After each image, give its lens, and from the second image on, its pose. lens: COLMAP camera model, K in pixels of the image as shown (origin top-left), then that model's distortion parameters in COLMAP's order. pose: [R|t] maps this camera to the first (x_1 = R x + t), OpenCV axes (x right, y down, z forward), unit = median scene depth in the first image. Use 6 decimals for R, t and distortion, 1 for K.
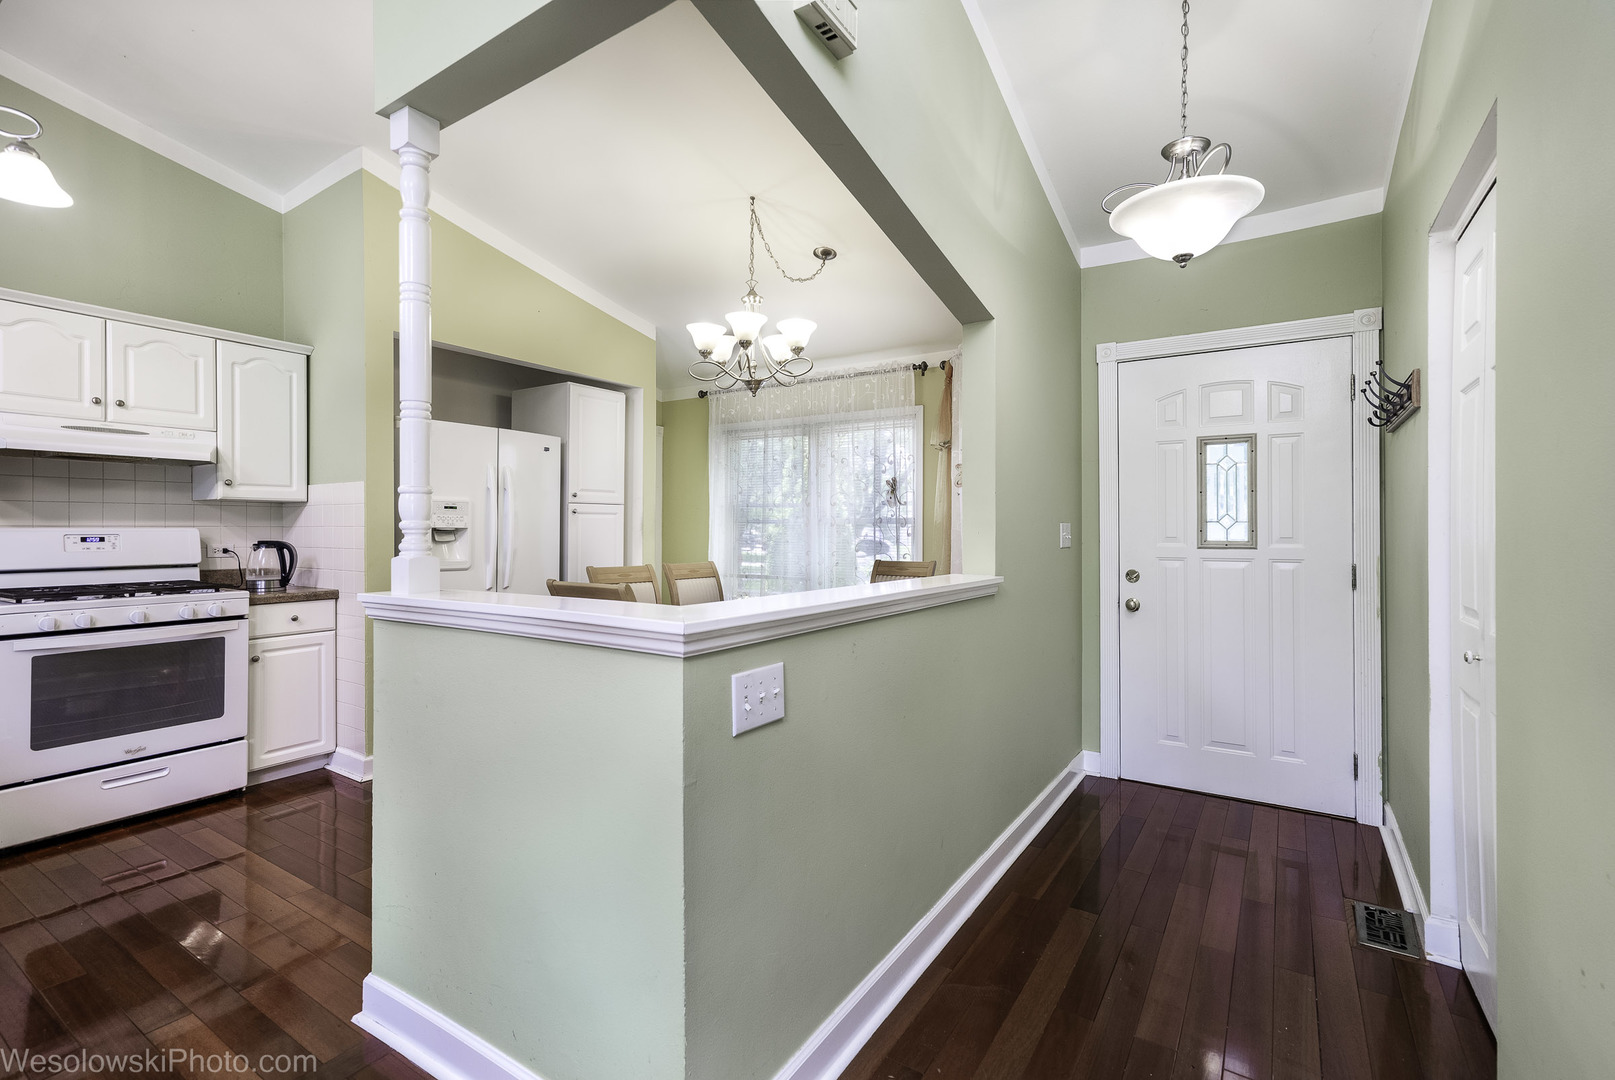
lens RADIAL K [[730.0, 0, 806.7], [0, 730.0, 534.4], [0, 0, 1]] dist [0.013903, 0.000765]
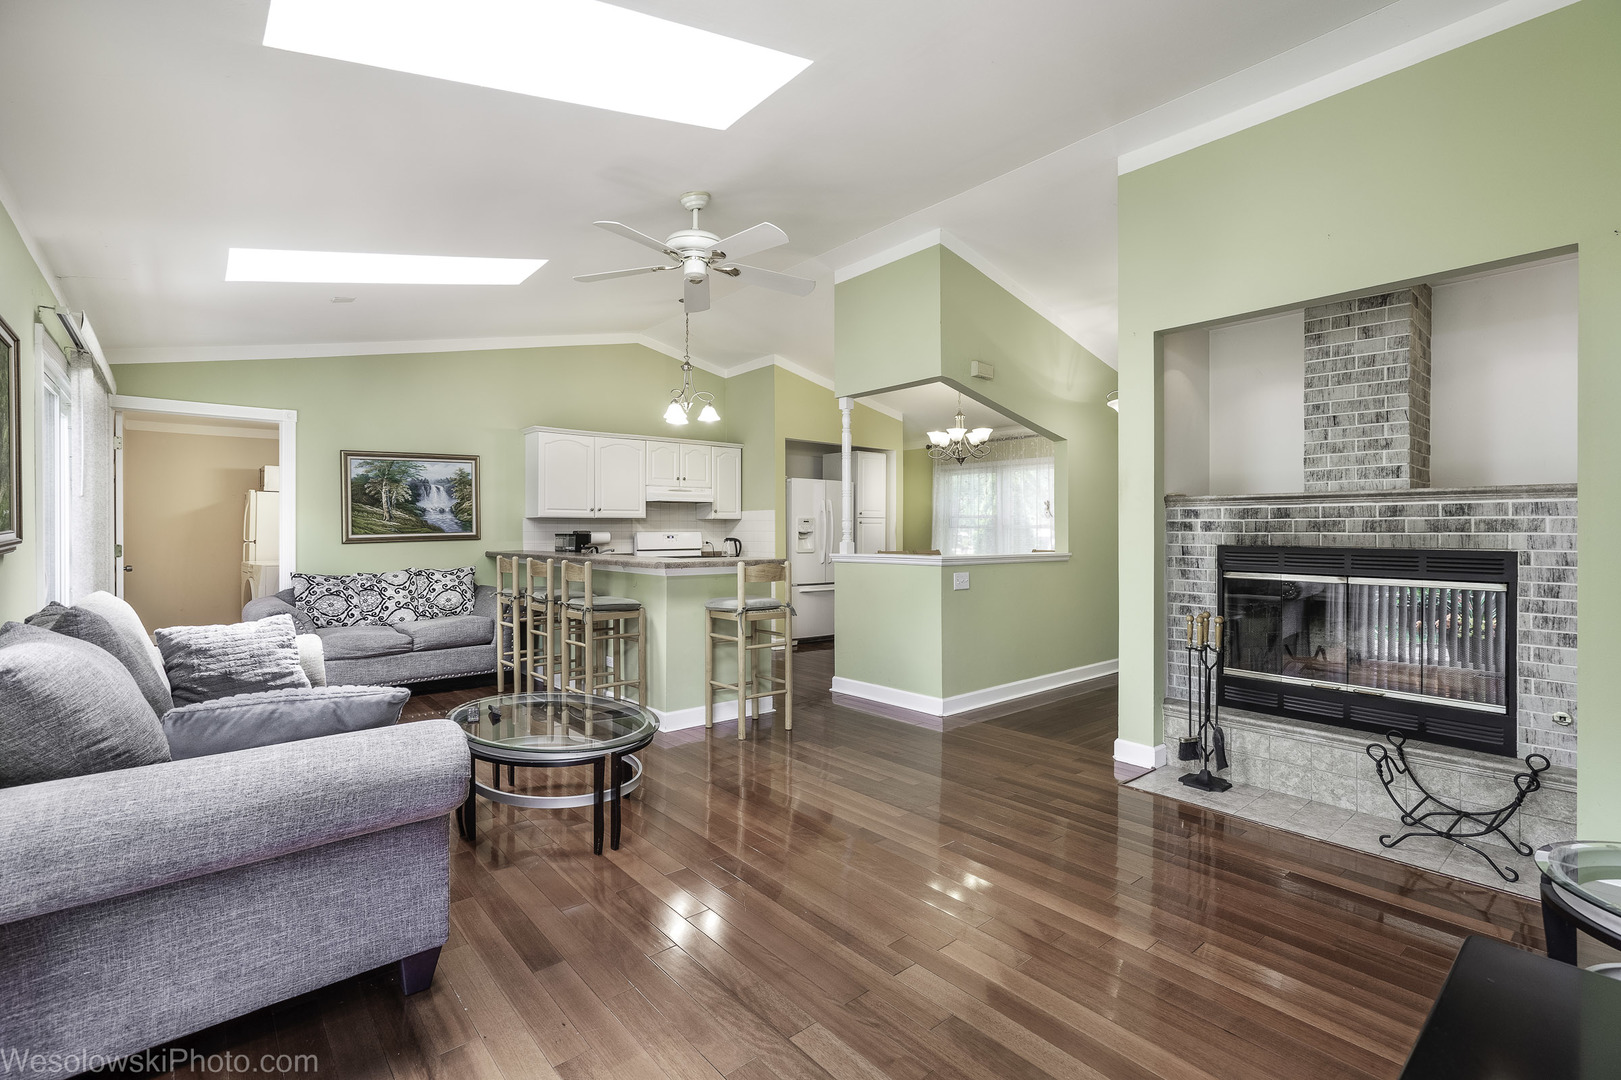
lens RADIAL K [[732.7, 0, 809.9], [0, 732.7, 536.0], [0, 0, 1]] dist [0.013903, 0.000765]
pose [[0.961290, -0.000406, -0.275539, 0.079388], [0.000562, 1.000000, 0.000486, 0.001931], [0.275538, -0.000622, 0.961290, -0.993059]]
